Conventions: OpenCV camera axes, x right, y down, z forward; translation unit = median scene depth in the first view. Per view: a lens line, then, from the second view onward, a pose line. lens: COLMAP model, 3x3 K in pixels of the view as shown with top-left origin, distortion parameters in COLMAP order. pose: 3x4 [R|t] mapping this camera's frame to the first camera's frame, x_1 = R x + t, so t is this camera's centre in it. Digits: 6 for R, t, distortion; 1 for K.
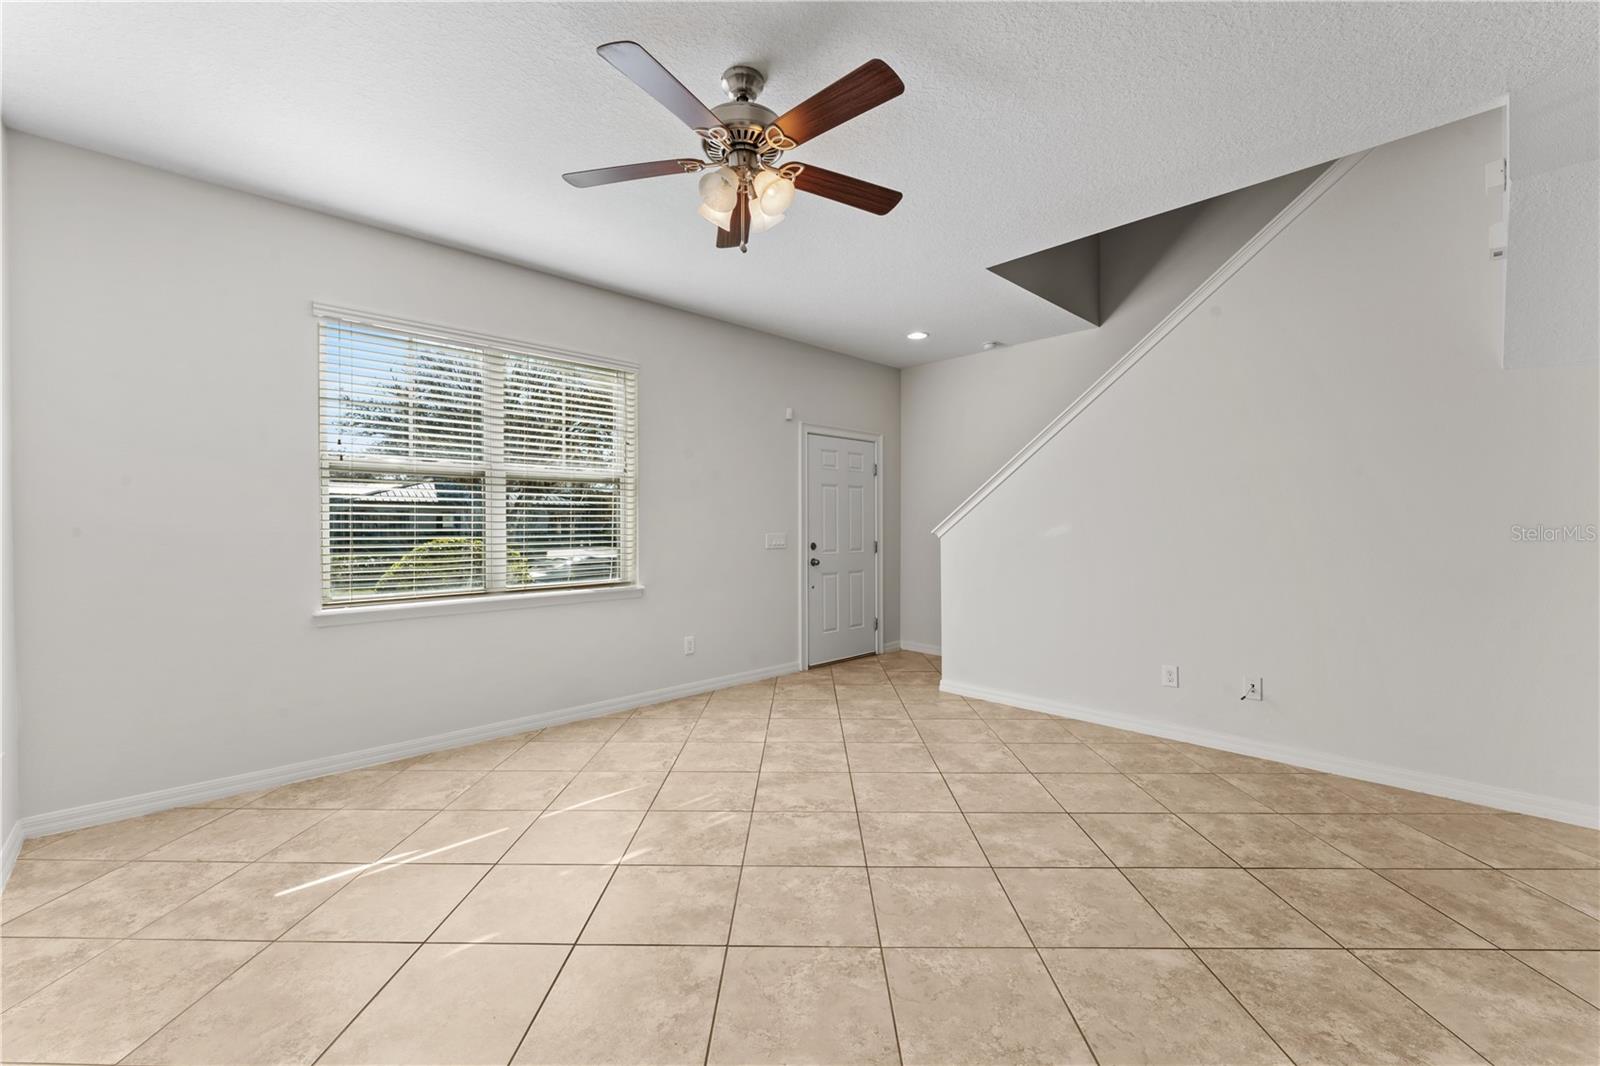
lens RADIAL K [[663.0, 0, 798.2], [0, 663.0, 513.7], [0, 0, 1]] dist [-0.003163, -0.000474]
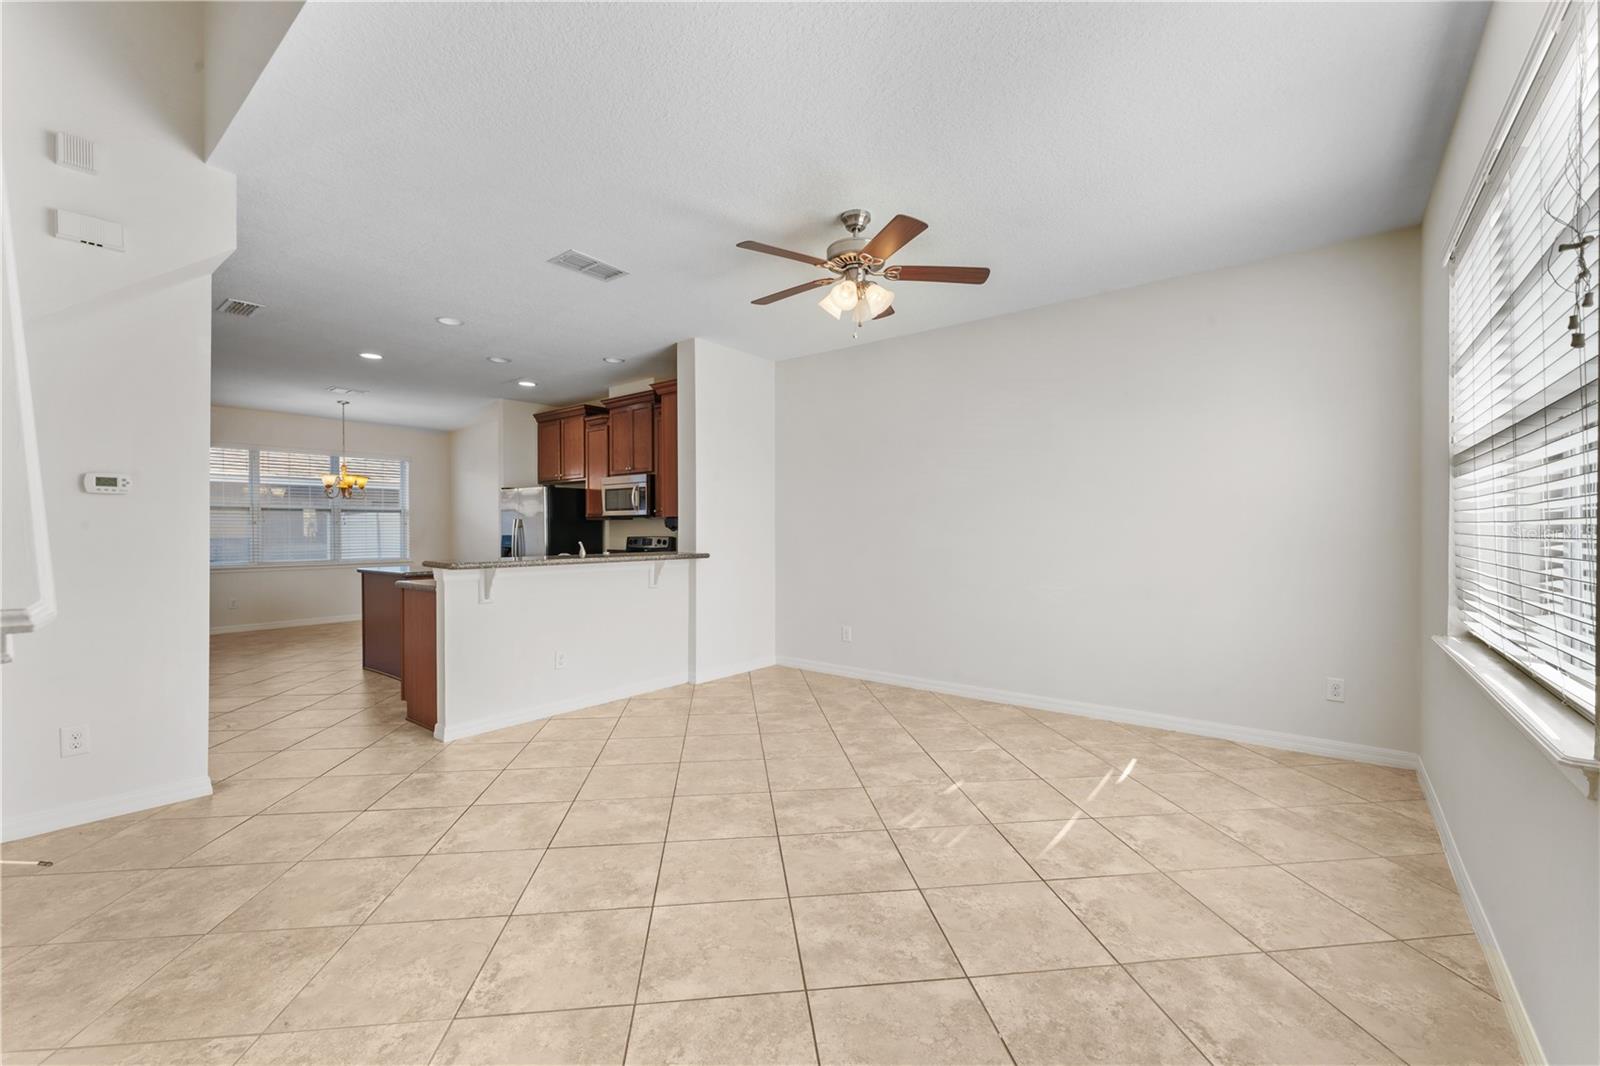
lens RADIAL K [[656.8, 0, 791.4], [0, 656.8, 535.3], [0, 0, 1]] dist [-0.002681, -0.000304]
pose [[-0.993494, 0.005027, -0.113770, 0.172653], [0.006220, 0.999929, -0.010135, 0.033006], [0.113711, -0.010777, -0.993455, 1.922752]]
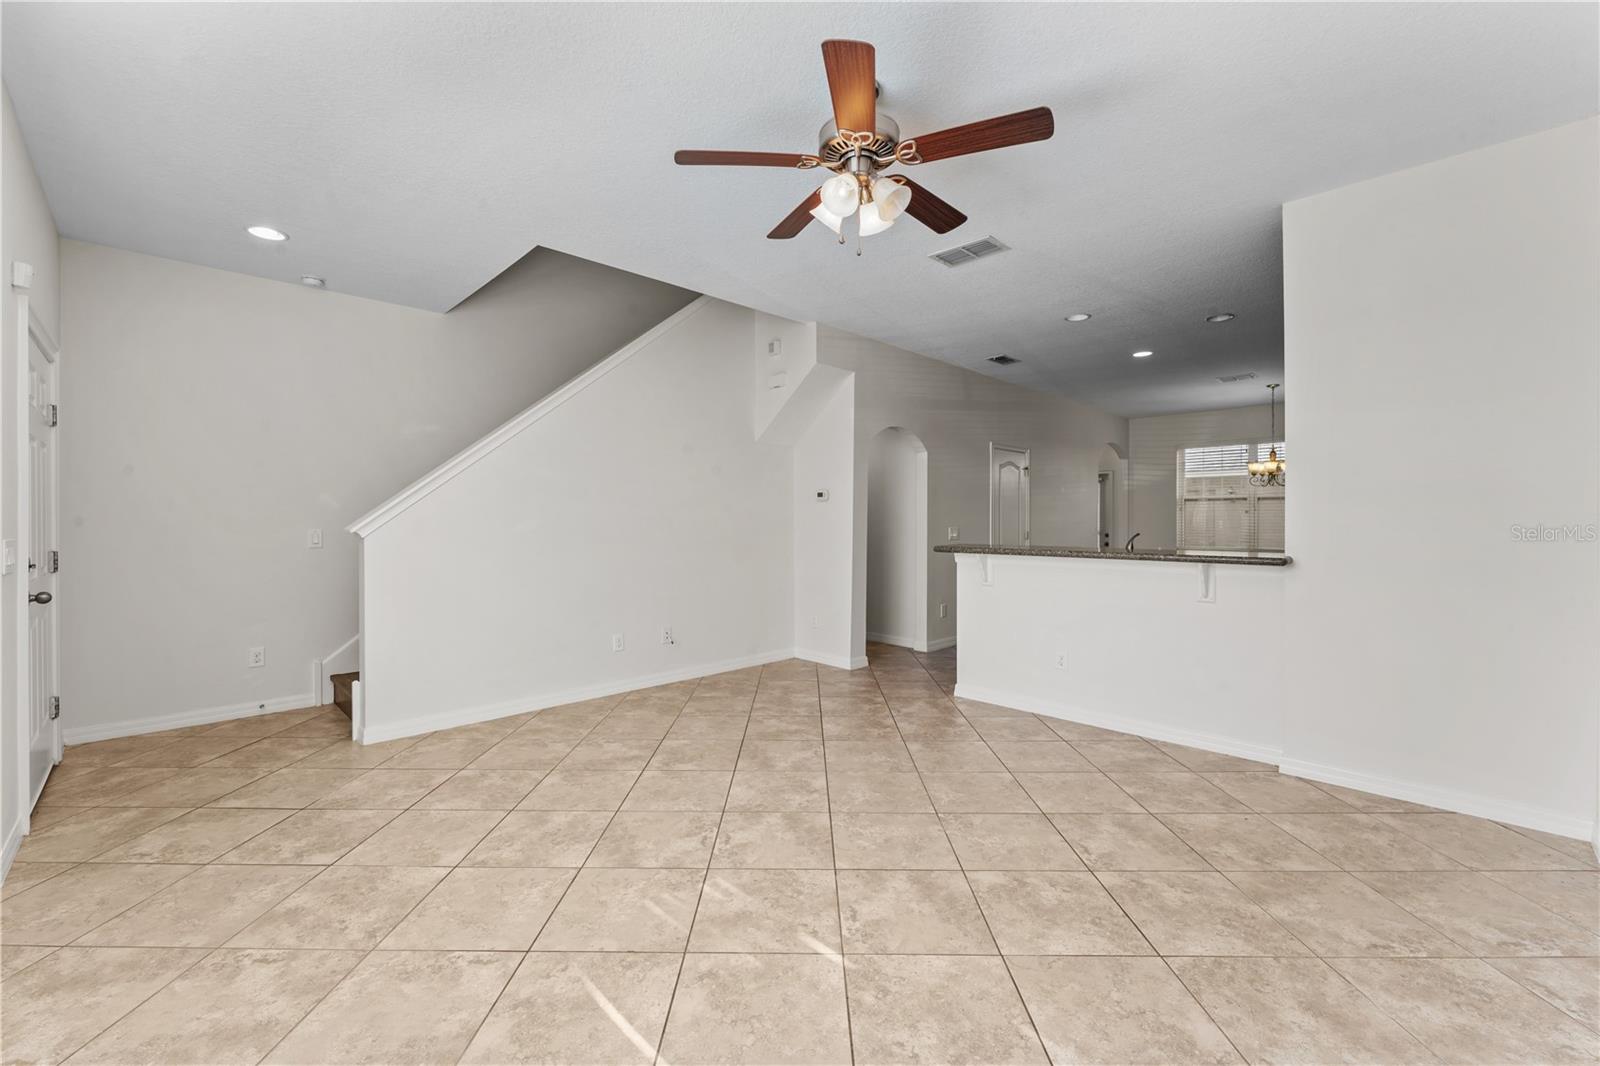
lens RADIAL K [[642.6, 0, 800.0], [0, 642.6, 533.0], [0, 0, 1]] dist [0.000602, 0.000357]
pose [[-0.004721, -0.018454, 0.999819, -0.862147], [-0.017136, 0.999684, 0.018370, 0.013371], [-0.999842, -0.017046, -0.005036, 0.892615]]
